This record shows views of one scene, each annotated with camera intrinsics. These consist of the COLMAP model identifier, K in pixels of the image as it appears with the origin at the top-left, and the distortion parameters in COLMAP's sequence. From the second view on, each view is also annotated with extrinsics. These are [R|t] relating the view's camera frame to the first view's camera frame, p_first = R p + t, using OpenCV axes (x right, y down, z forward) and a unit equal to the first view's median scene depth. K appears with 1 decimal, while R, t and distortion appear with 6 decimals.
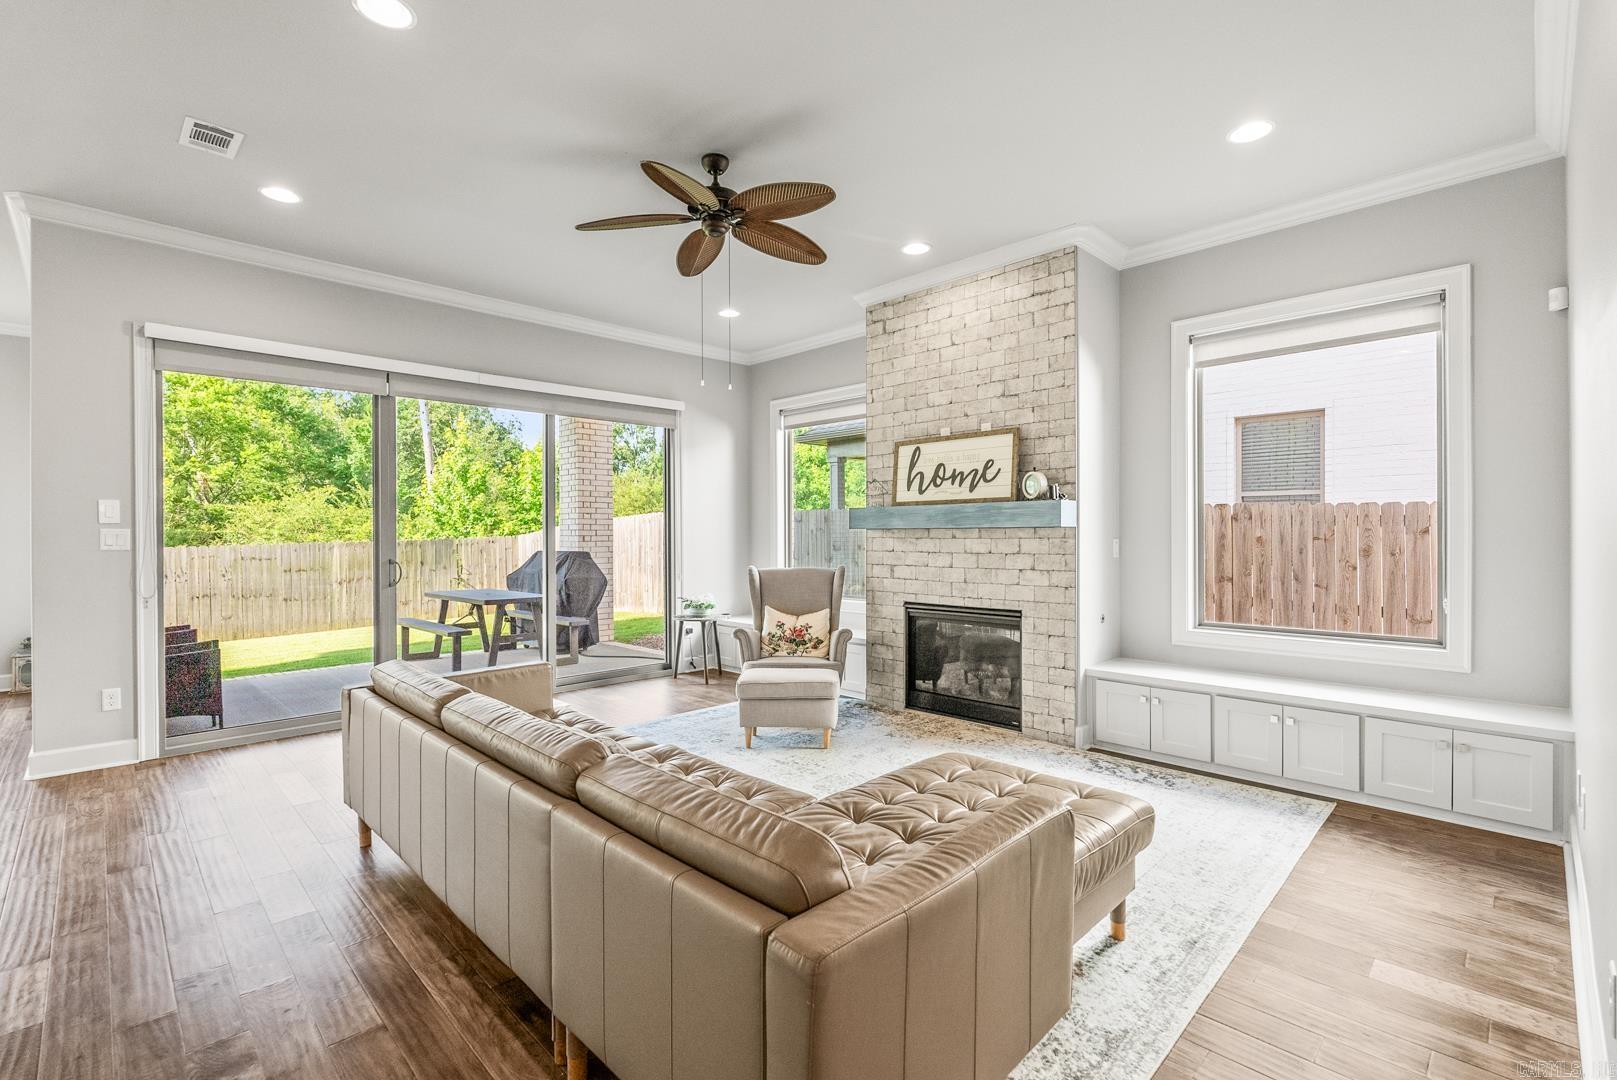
lens RADIAL K [[724.7, 0, 814.0], [0, 724.7, 536.0], [0, 0, 1]] dist [-0.009710, 0.002162]
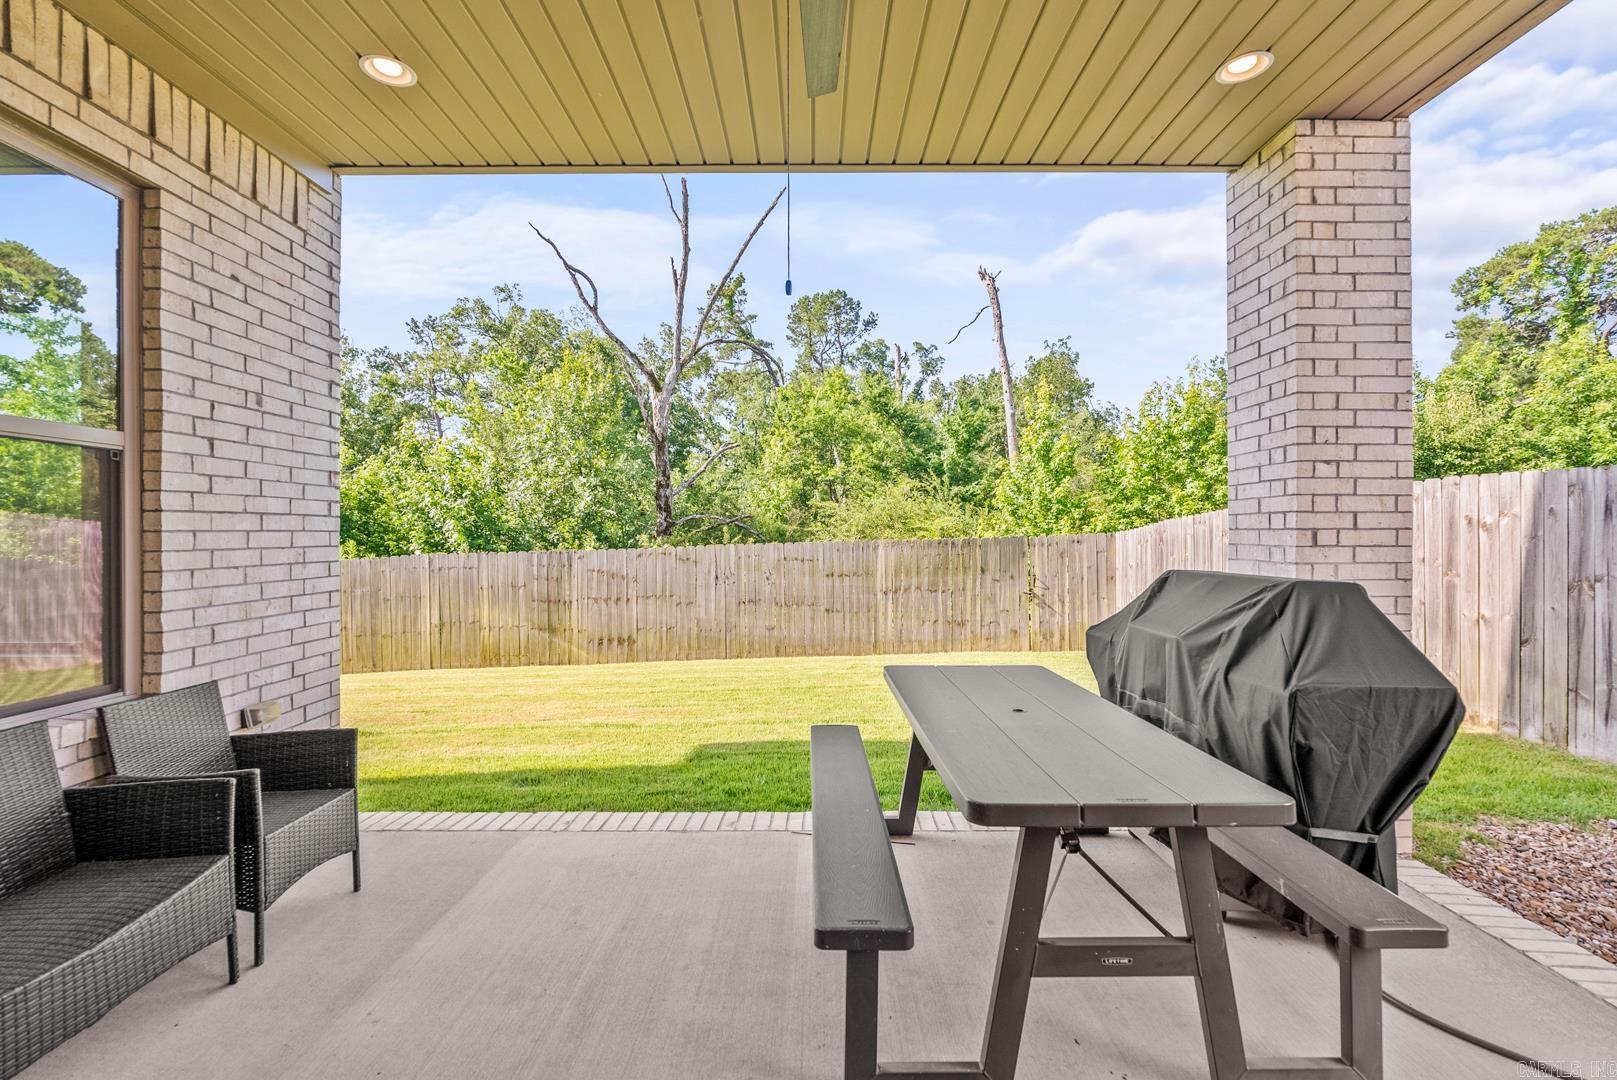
lens RADIAL K [[724.7, 0, 810.9], [0, 724.7, 533.9], [0, 0, 1]] dist [-0.009710, 0.002162]
pose [[0.706452, 0.003200, -0.707754, -0.164889], [-0.004001, 0.999992, 0.000528, 0.001593], [0.707750, 0.002458, 0.706459, 0.402603]]
